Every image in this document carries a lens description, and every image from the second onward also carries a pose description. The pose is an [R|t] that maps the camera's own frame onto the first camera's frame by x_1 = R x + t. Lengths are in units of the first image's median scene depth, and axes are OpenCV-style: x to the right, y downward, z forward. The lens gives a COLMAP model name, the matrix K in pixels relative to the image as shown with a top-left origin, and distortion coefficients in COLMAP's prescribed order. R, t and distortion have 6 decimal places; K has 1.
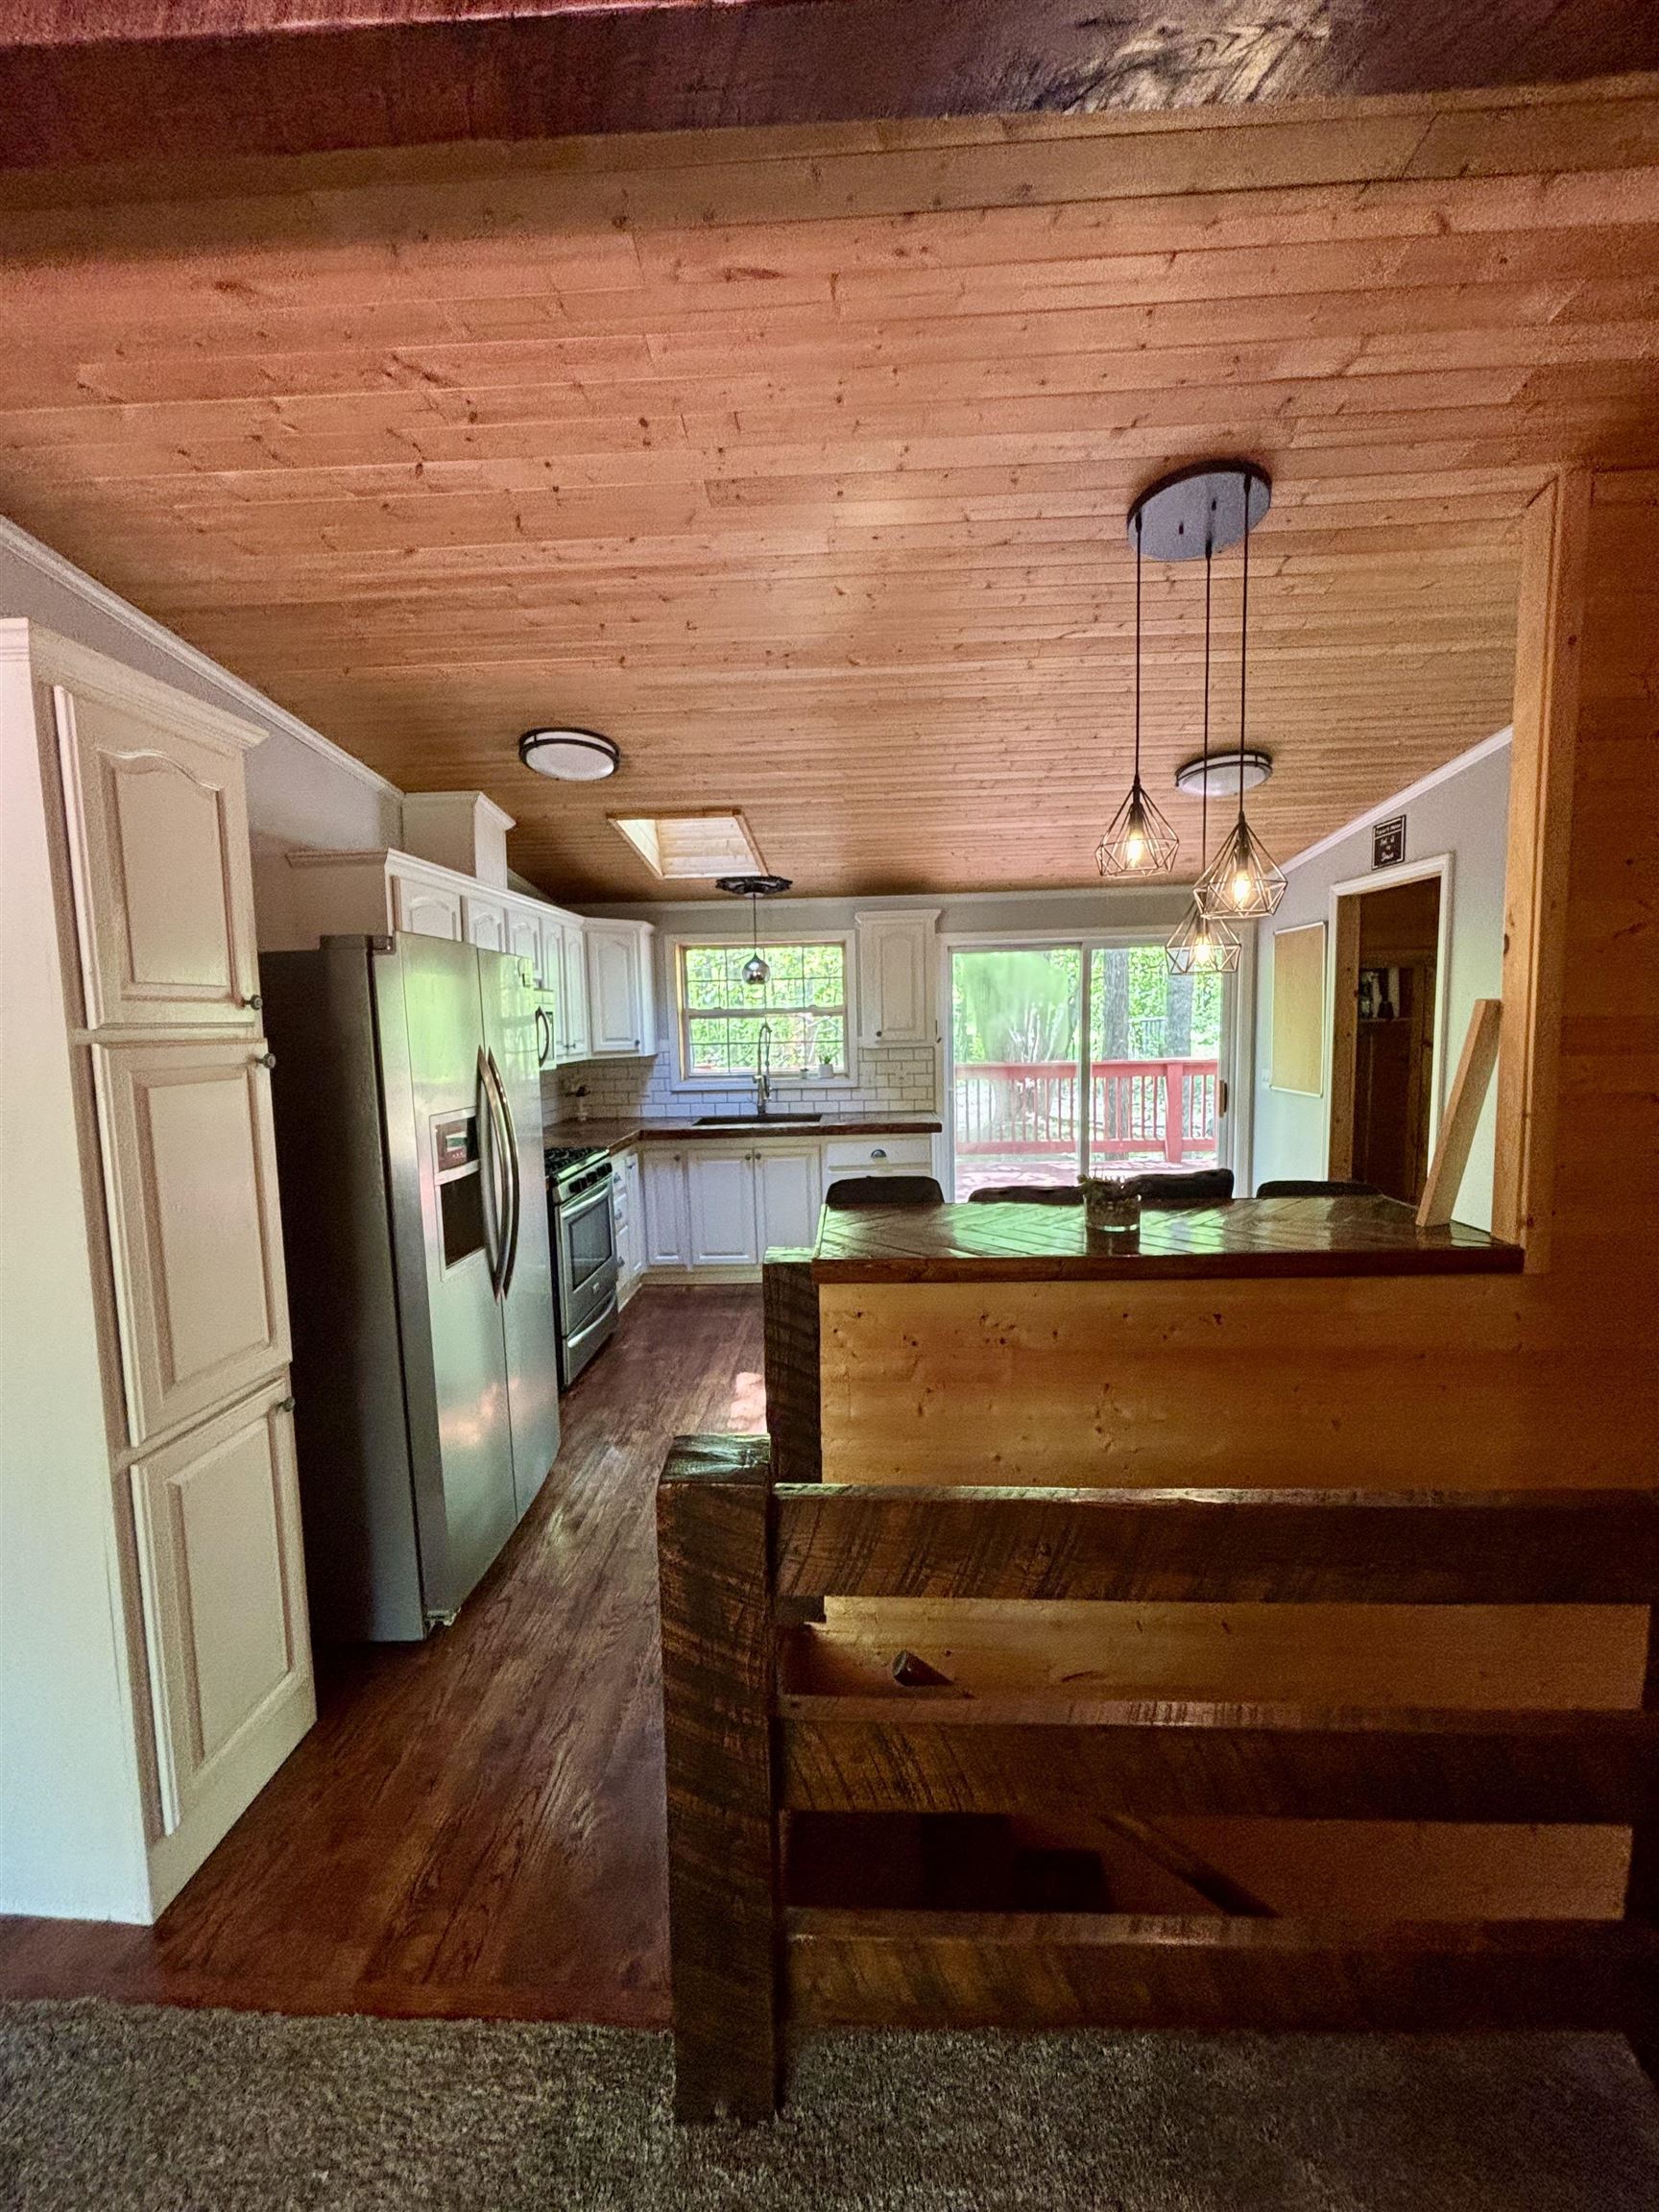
lens RADIAL K [[893.4, 0, 840.4], [0, 893.4, 1103.4], [0, 0, 1]] dist [-0.002375, 0.000845]
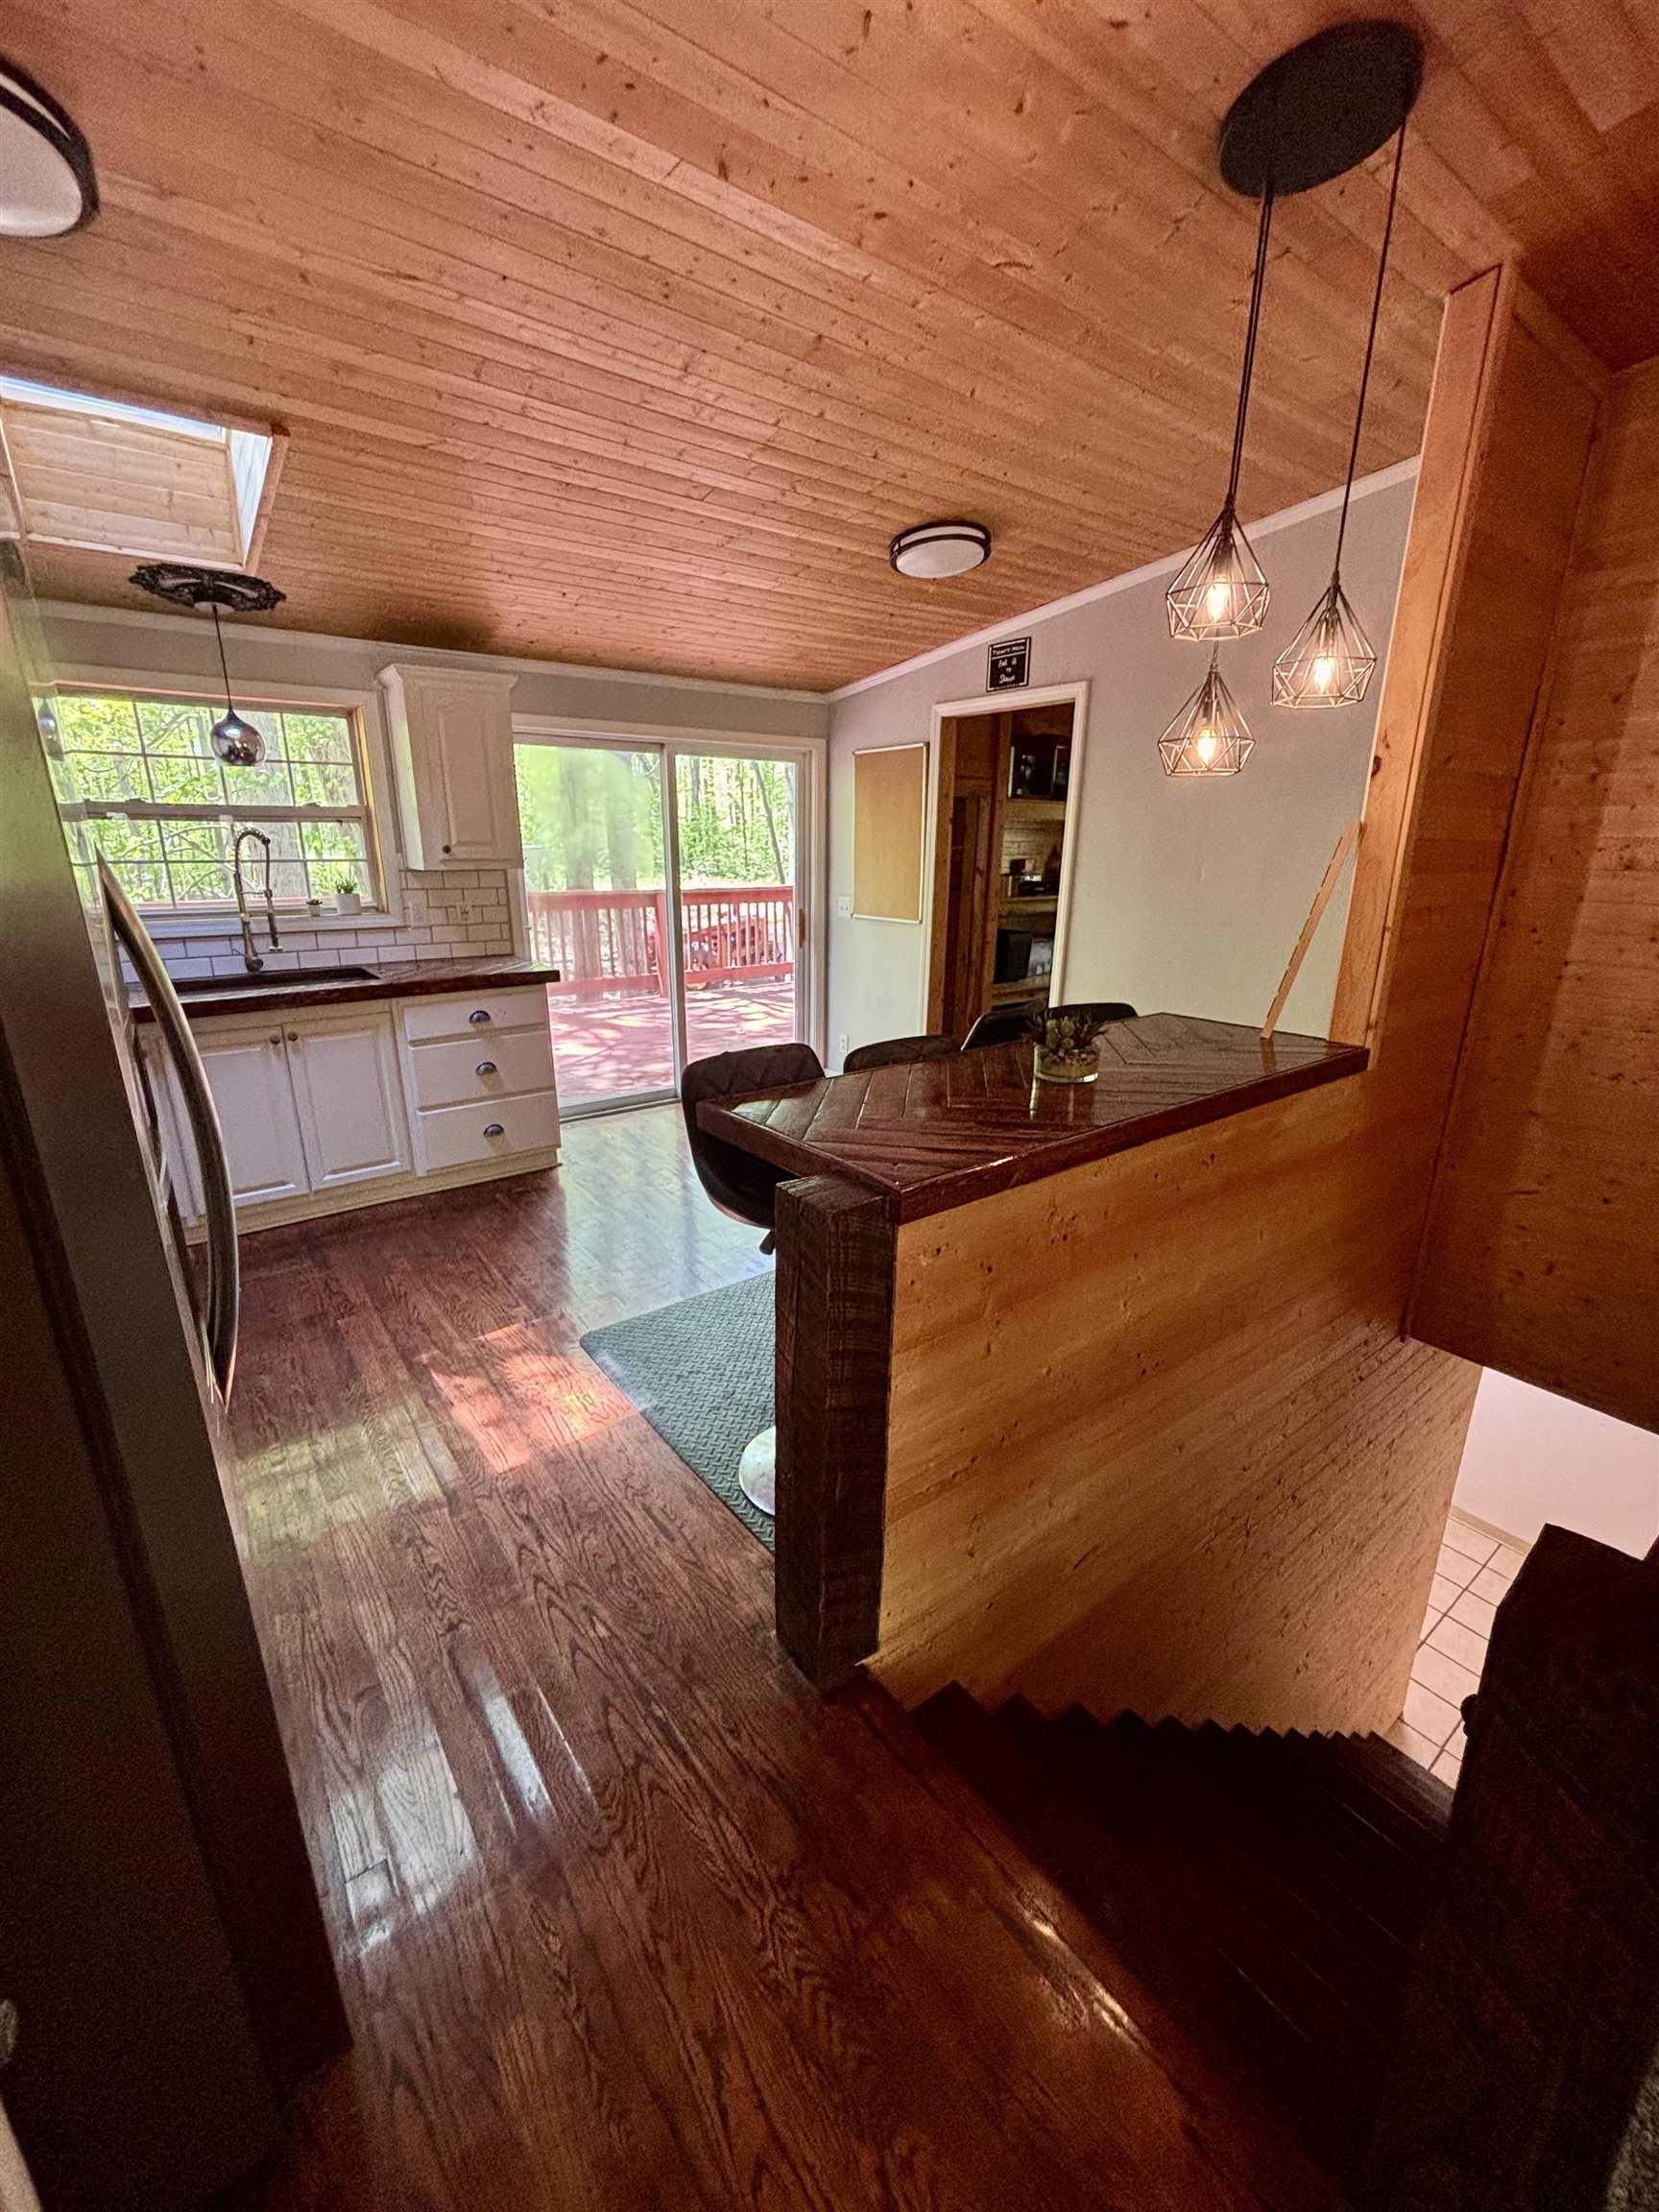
lens RADIAL K [[893.4, 0, 835.2], [0, 893.4, 1107.7], [0, 0, 1]] dist [-0.002375, 0.000845]
pose [[0.774427, -0.154726, 0.613452, -0.209689], [0.036975, 0.979045, 0.200259, -0.007795], [-0.631582, -0.132404, 0.763920, 0.246491]]
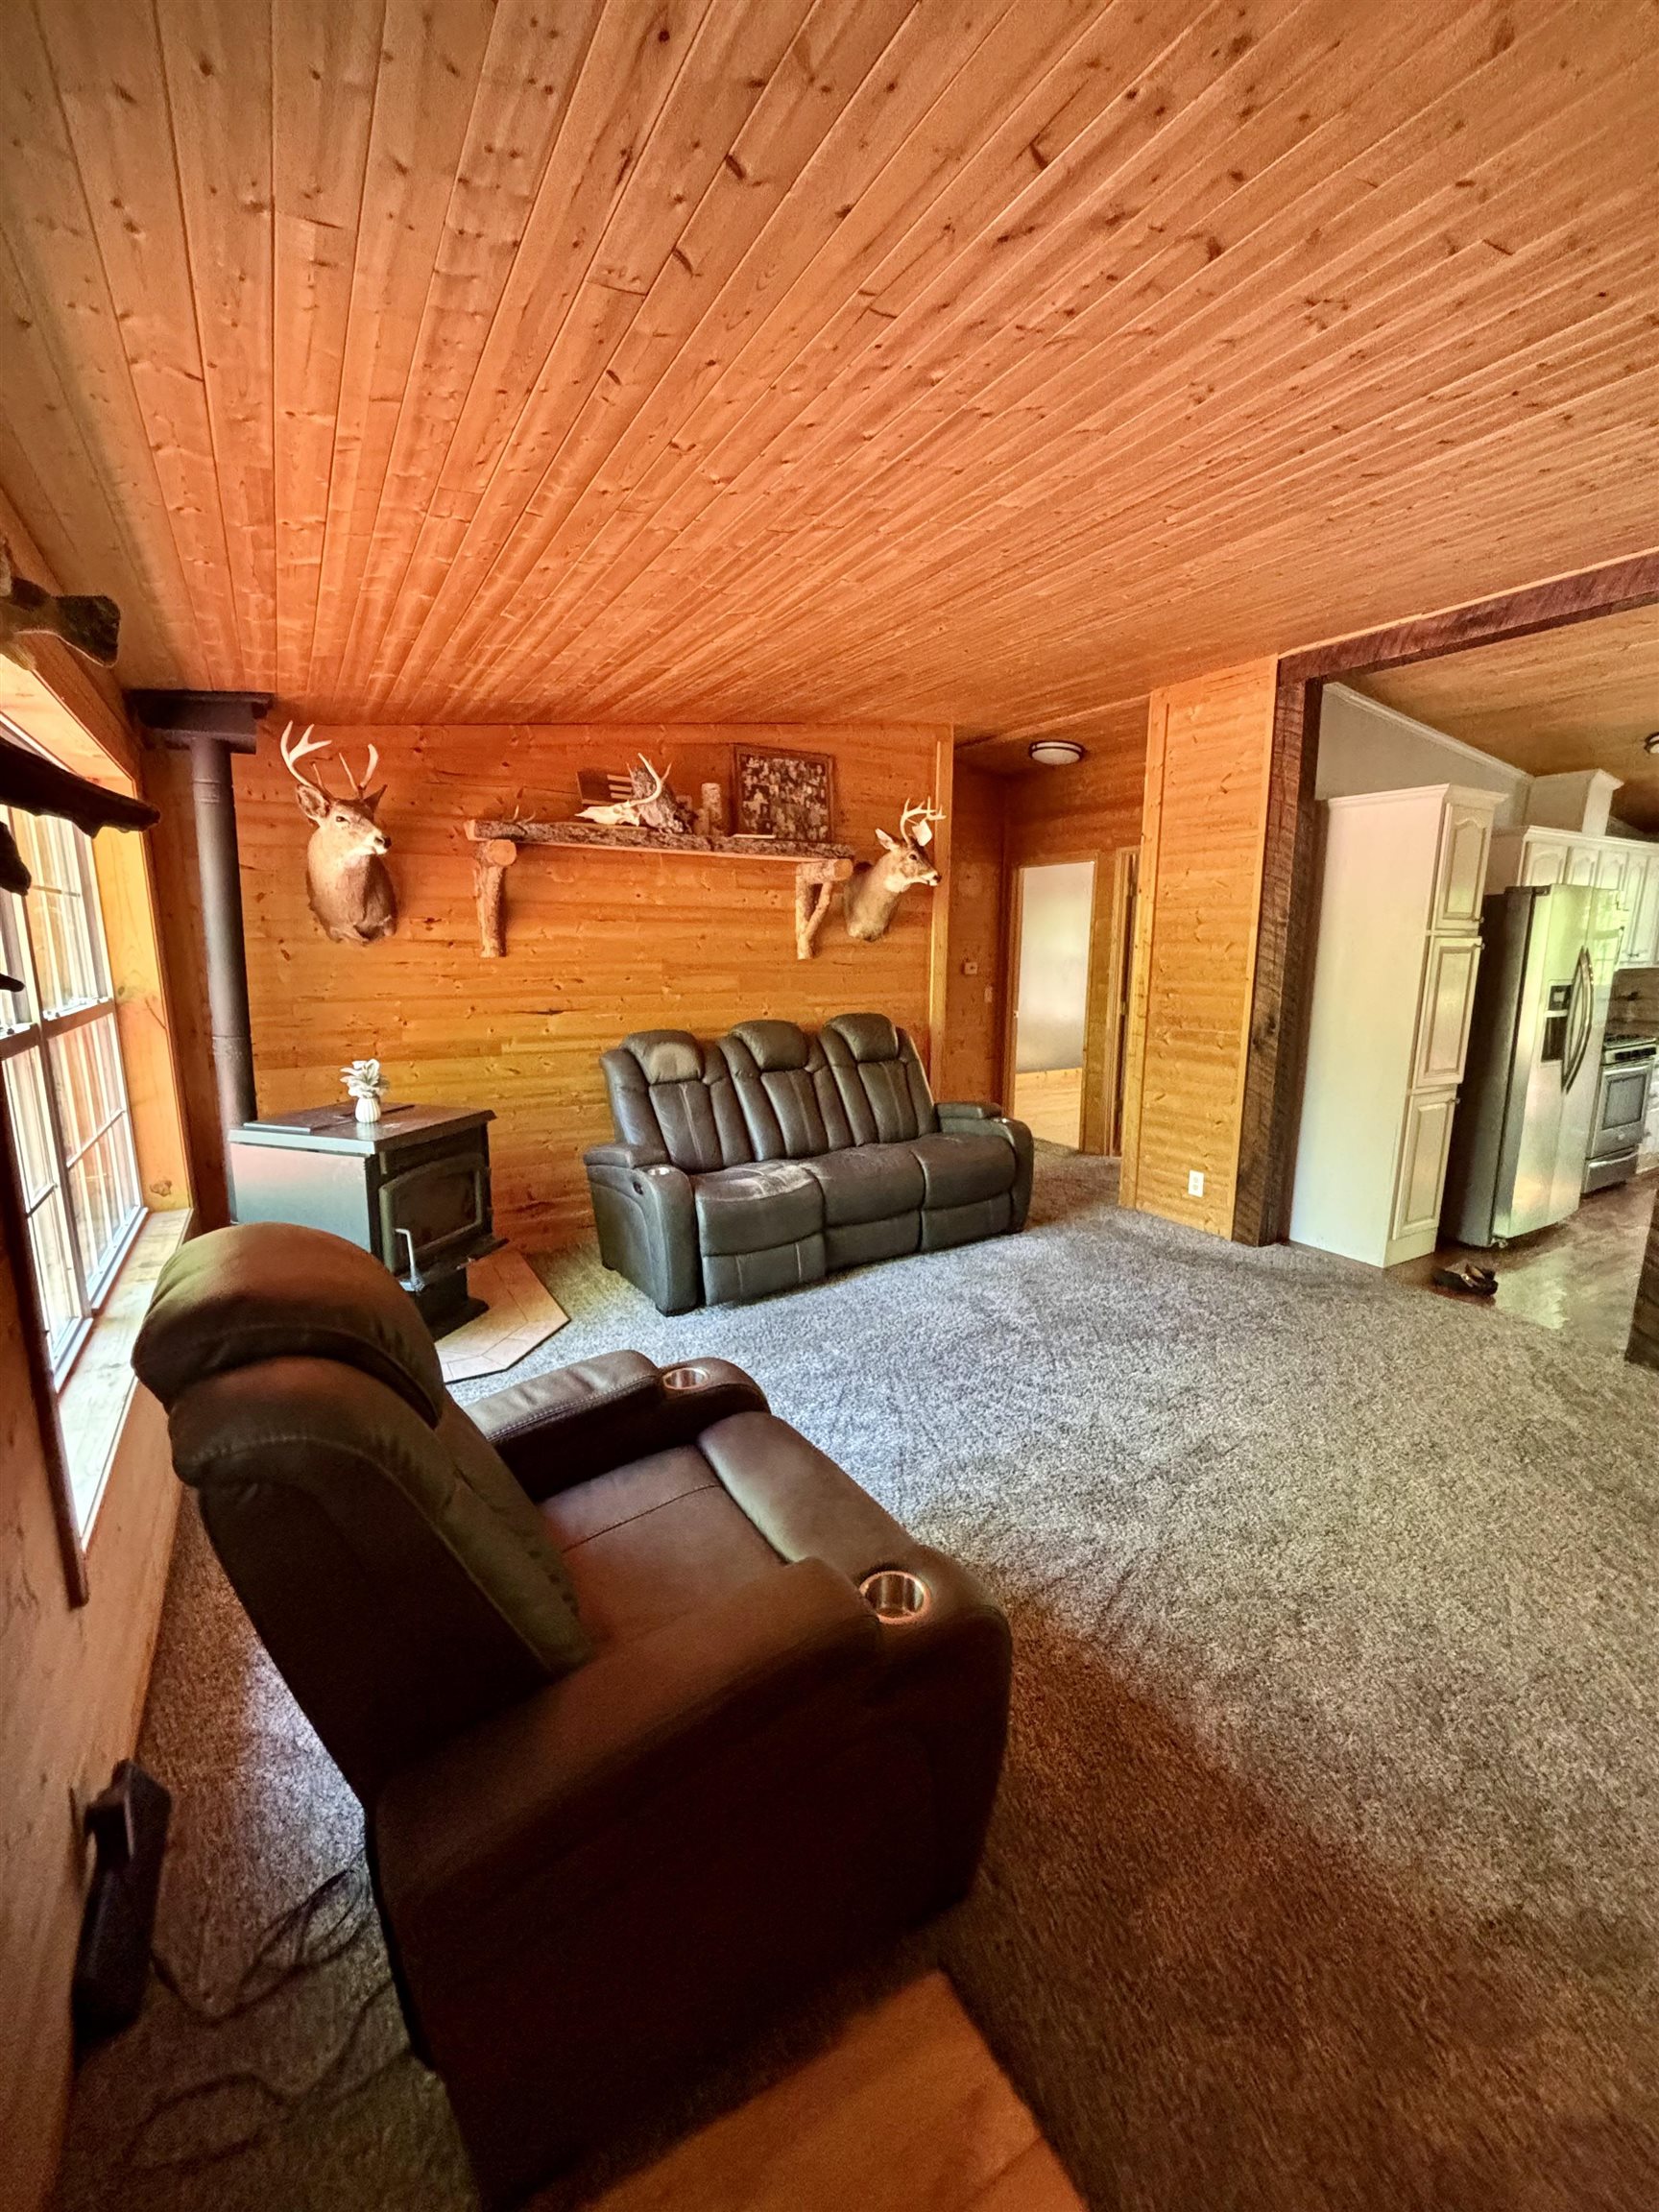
lens RADIAL K [[893.4, 0, 829.4], [0, 893.4, 1106.5], [0, 0, 1]] dist [-0.002375, 0.000845]
pose [[0.540841, 0.173436, -0.823050, 0.150741], [-0.094090, 0.984844, 0.145702, 0.067934], [0.835846, -0.001361, 0.548963, -0.618522]]
